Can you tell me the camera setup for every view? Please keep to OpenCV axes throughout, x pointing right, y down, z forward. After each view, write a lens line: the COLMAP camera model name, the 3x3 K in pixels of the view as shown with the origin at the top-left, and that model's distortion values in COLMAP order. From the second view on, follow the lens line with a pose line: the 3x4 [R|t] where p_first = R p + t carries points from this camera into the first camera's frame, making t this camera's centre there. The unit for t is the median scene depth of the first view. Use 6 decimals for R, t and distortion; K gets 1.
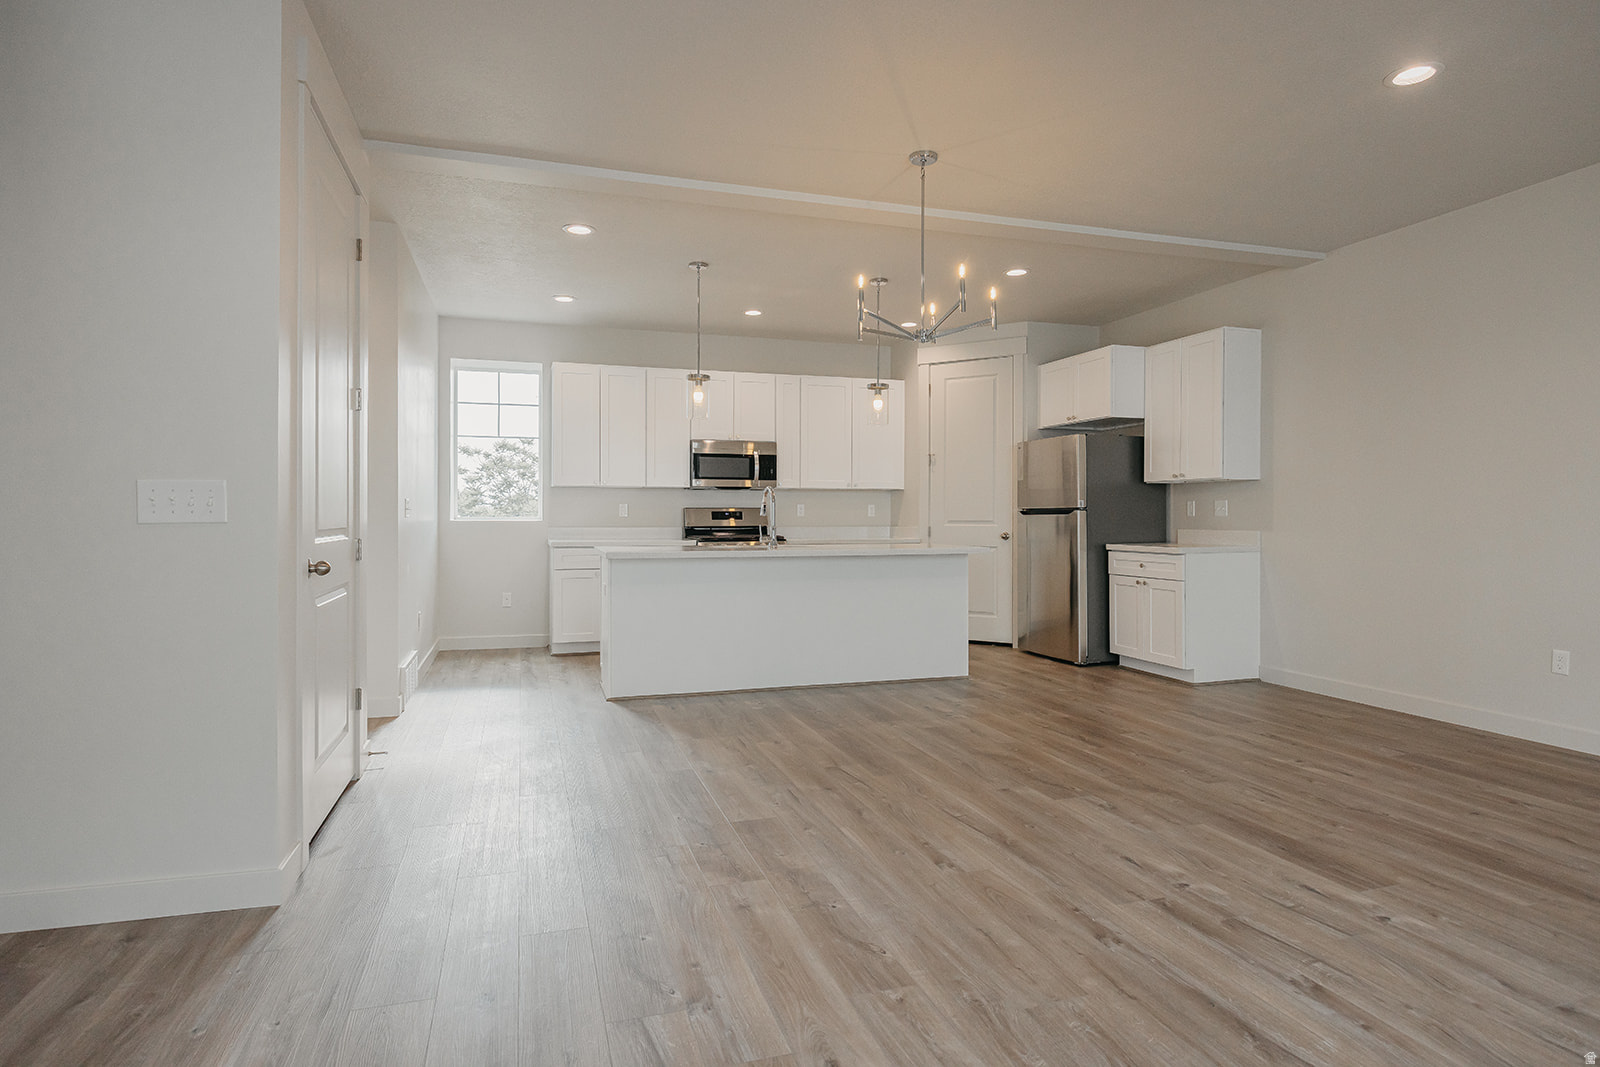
lens RADIAL K [[869.1, 0, 804.8], [0, 869.1, 531.0], [0, 0, 1]] dist [-0.001116, -0.002810]
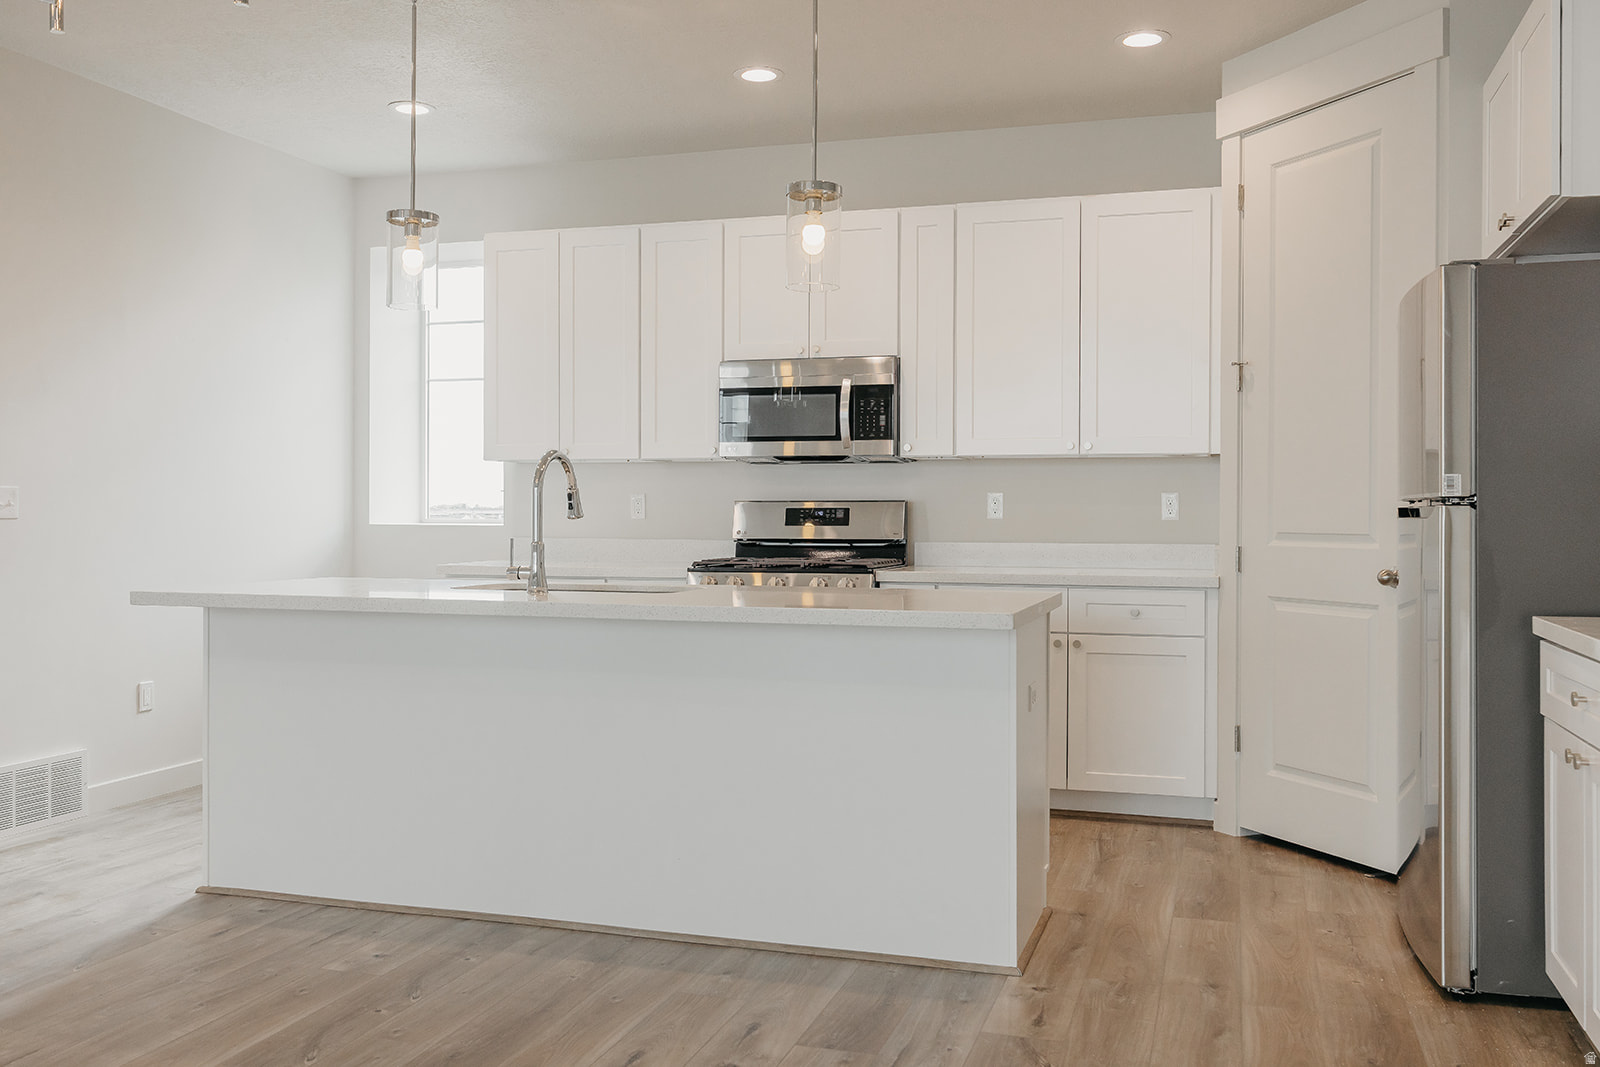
lens RADIAL K [[1387.8, 0, 805.8], [0, 1387.8, 529.9], [0, 0, 1]] dist [-0.002965, -0.003257]
pose [[0.820356, 0.010430, -0.571758, 0.412482], [-0.014129, 0.999898, -0.002032, -0.010650], [0.571679, 0.009745, 0.820420, 0.449597]]
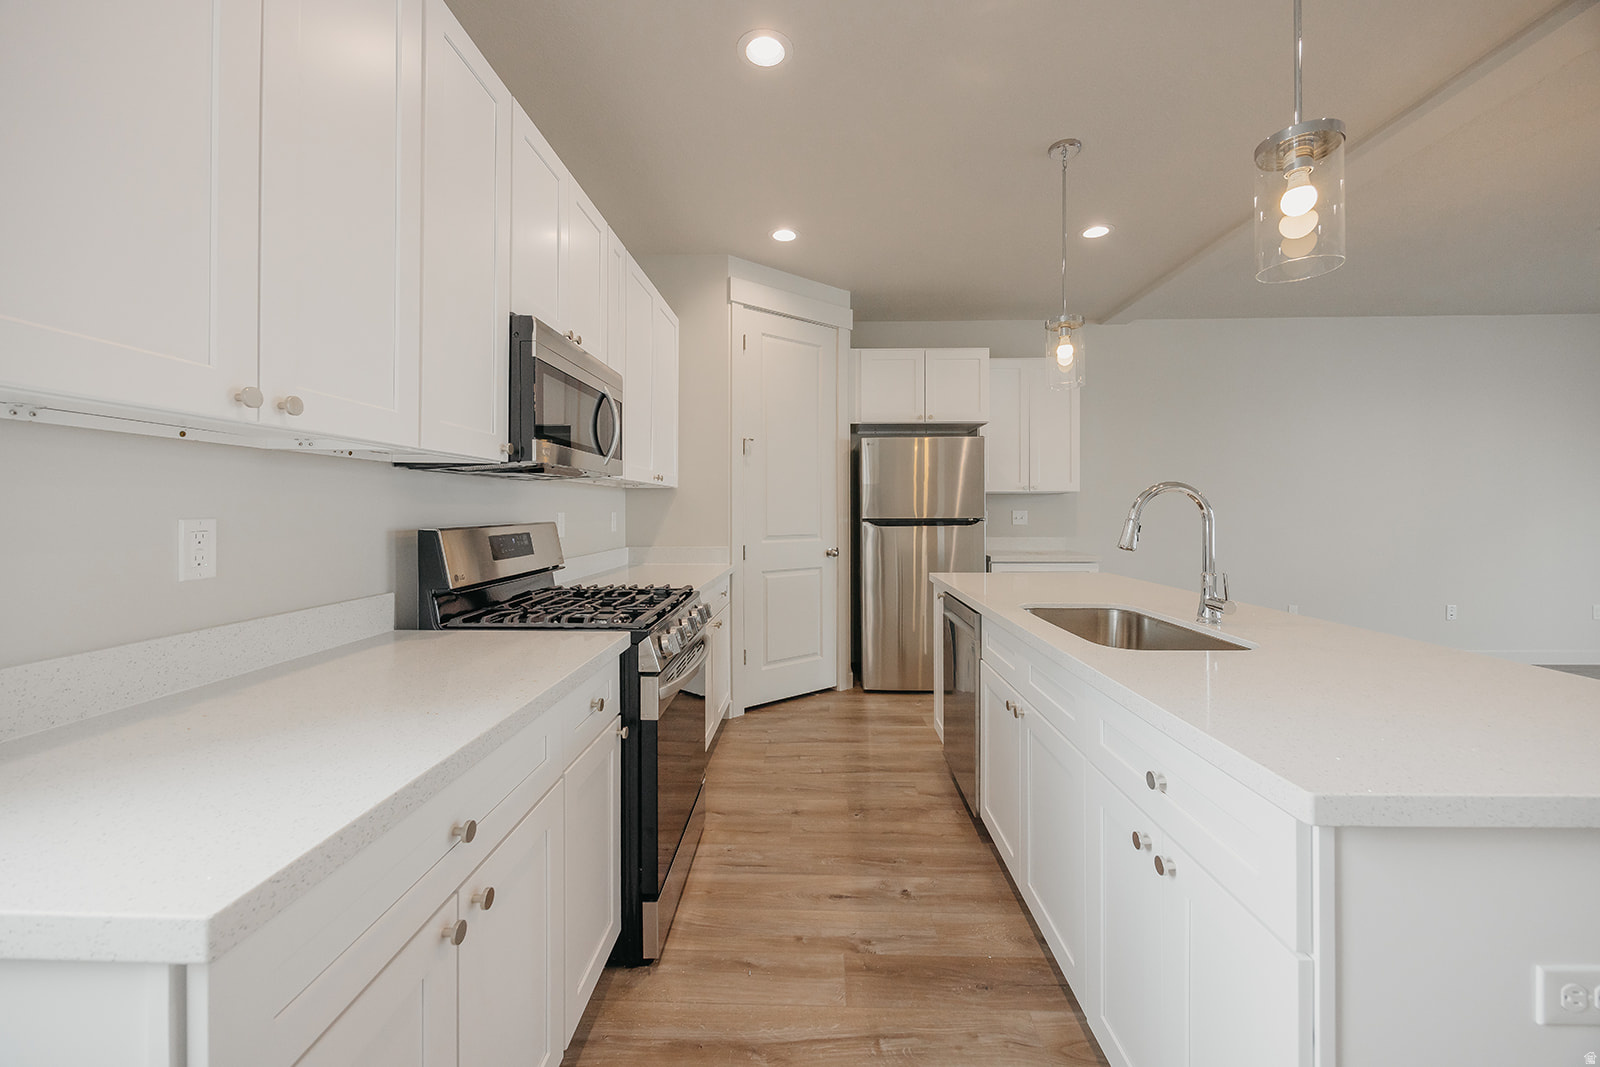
lens RADIAL K [[609.7, 0, 811.8], [0, 609.7, 510.9], [0, 0, 1]] dist [-0.004851, 0.000701]
pose [[0.319197, -0.004076, 0.947680, -0.350074], [0.018741, 0.999822, -0.002012, -0.036105], [-0.947503, 0.018403, 0.319216, 0.964555]]
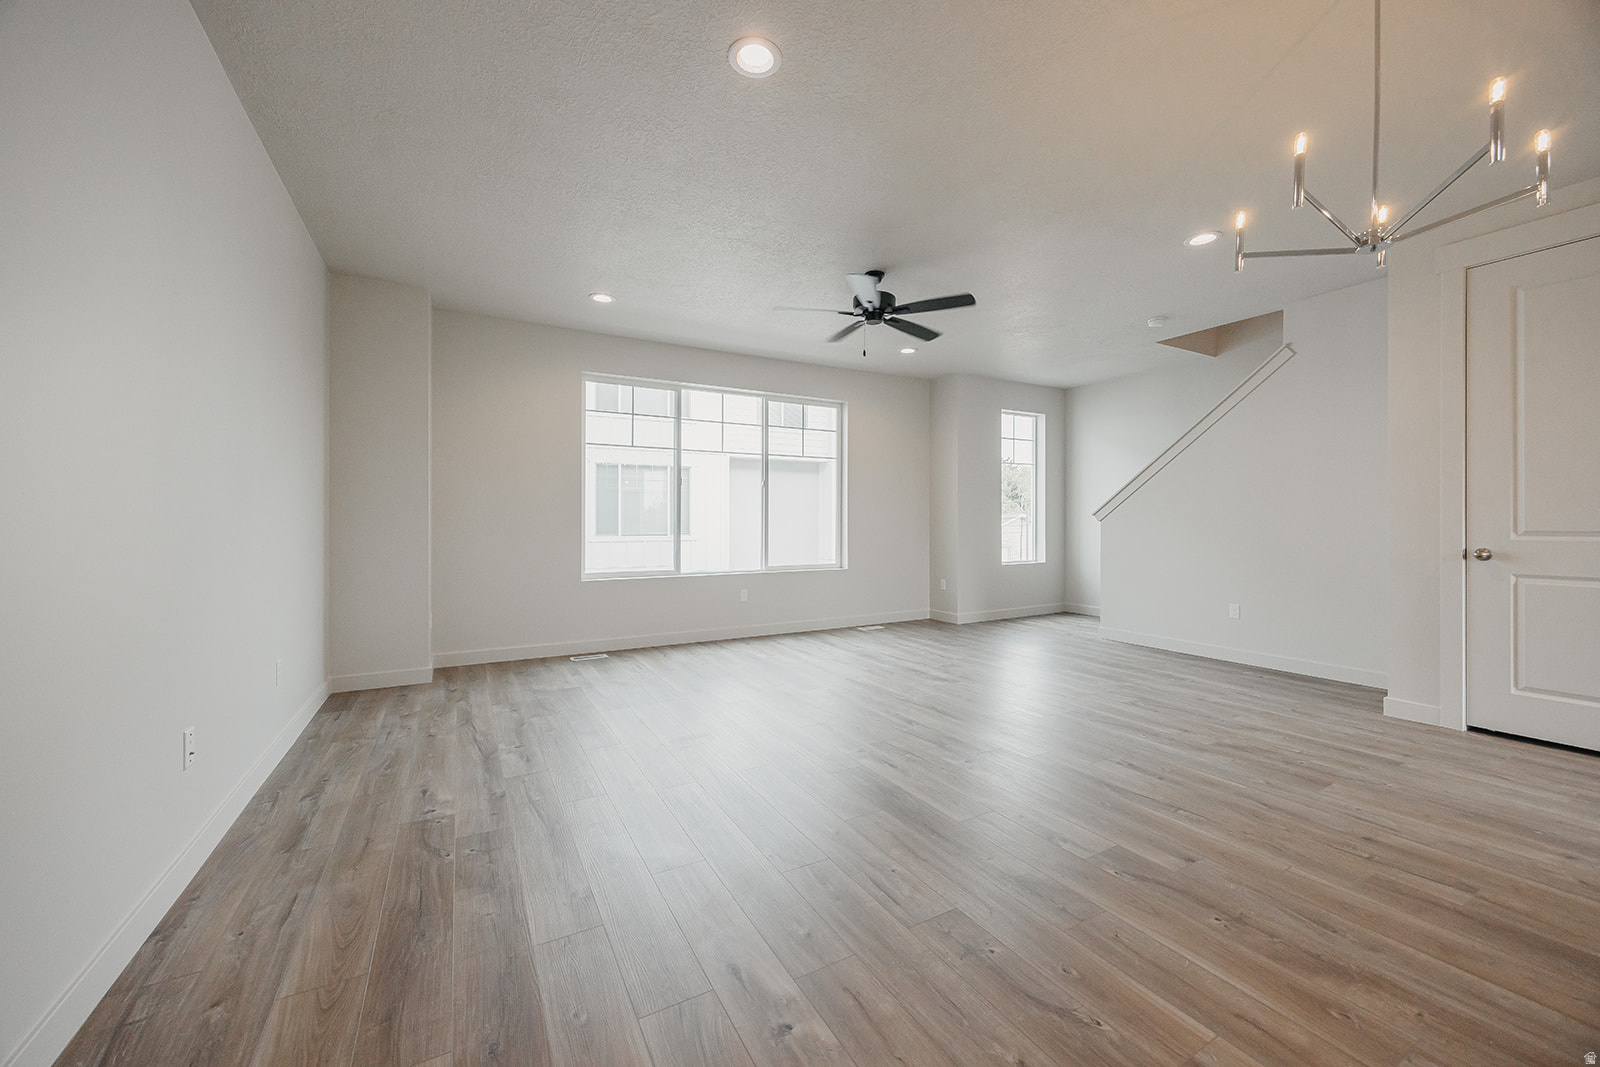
lens RADIAL K [[609.7, 0, 804.4], [0, 609.7, 519.8], [0, 0, 1]] dist [-0.004851, 0.000701]
pose [[-0.979923, 0.002937, -0.199356, 0.384412], [0.000506, 0.999925, 0.012246, -0.014504], [0.199377, 0.011900, -0.979851, 0.819485]]
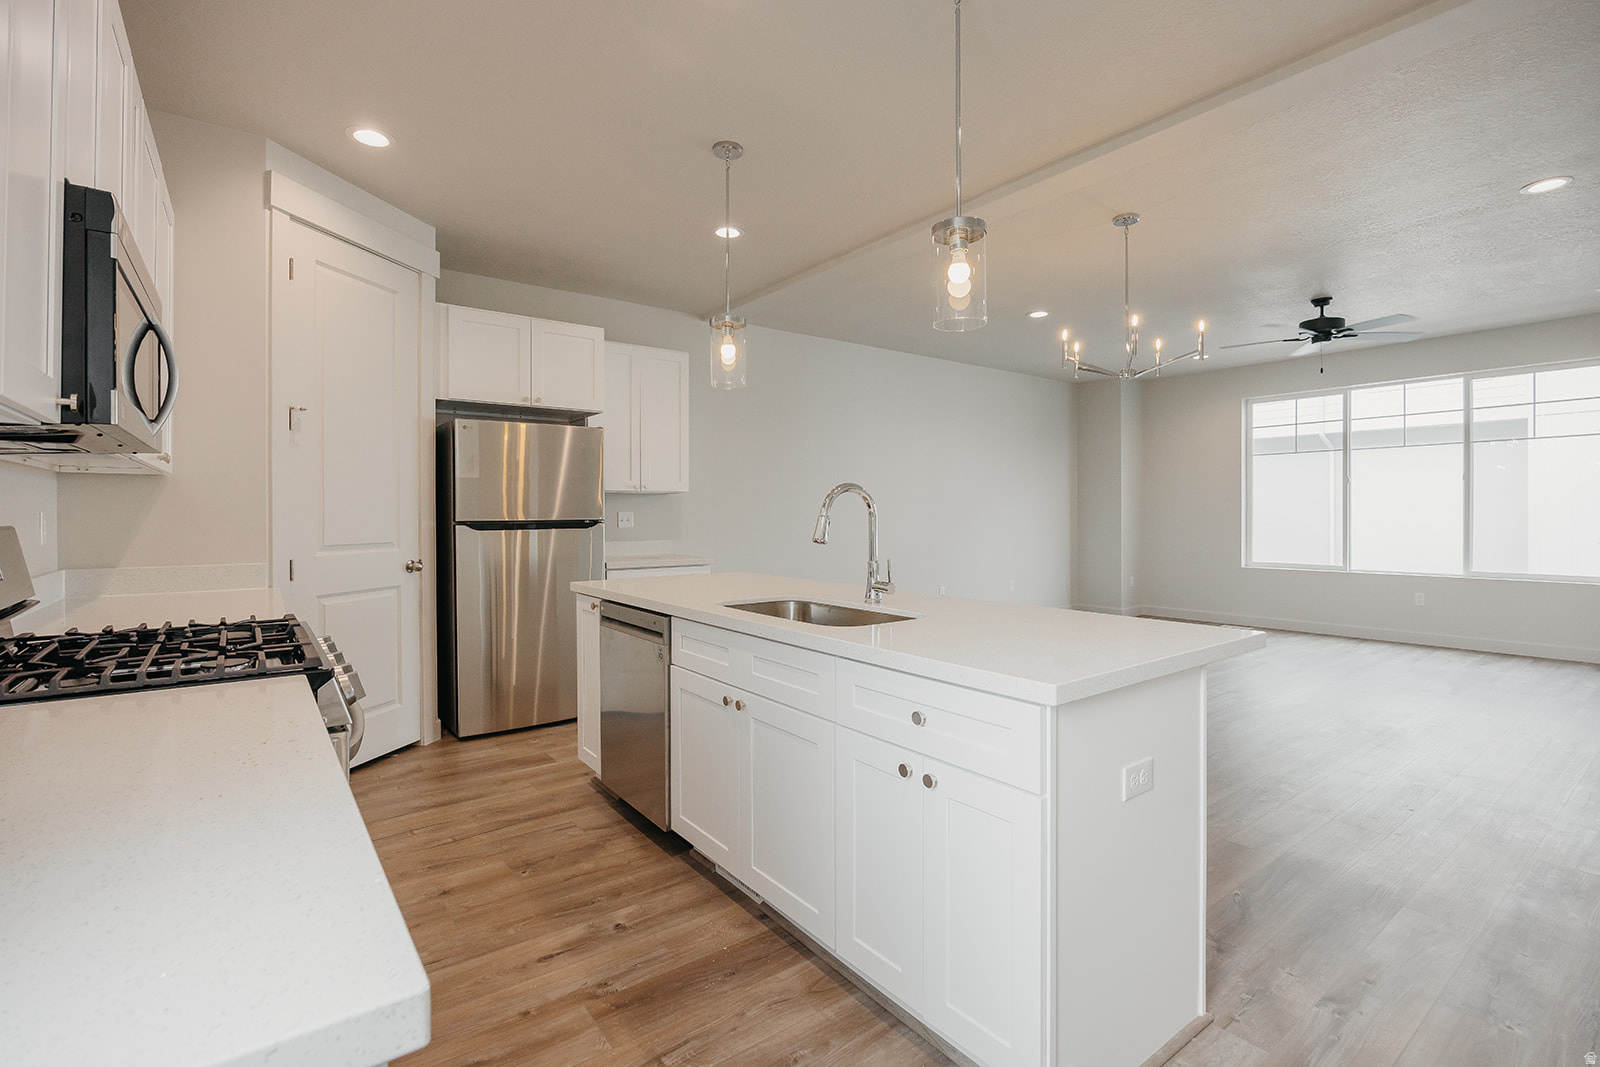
lens RADIAL K [[722.1, 0, 804.3], [0, 722.1, 519.1], [0, 0, 1]] dist [-0.016188, 0.000296]
pose [[-0.339470, -0.009421, 0.940570, -0.383381], [0.018331, 0.999694, 0.016630, -0.034694], [-0.940438, 0.022887, -0.339193, 1.050232]]
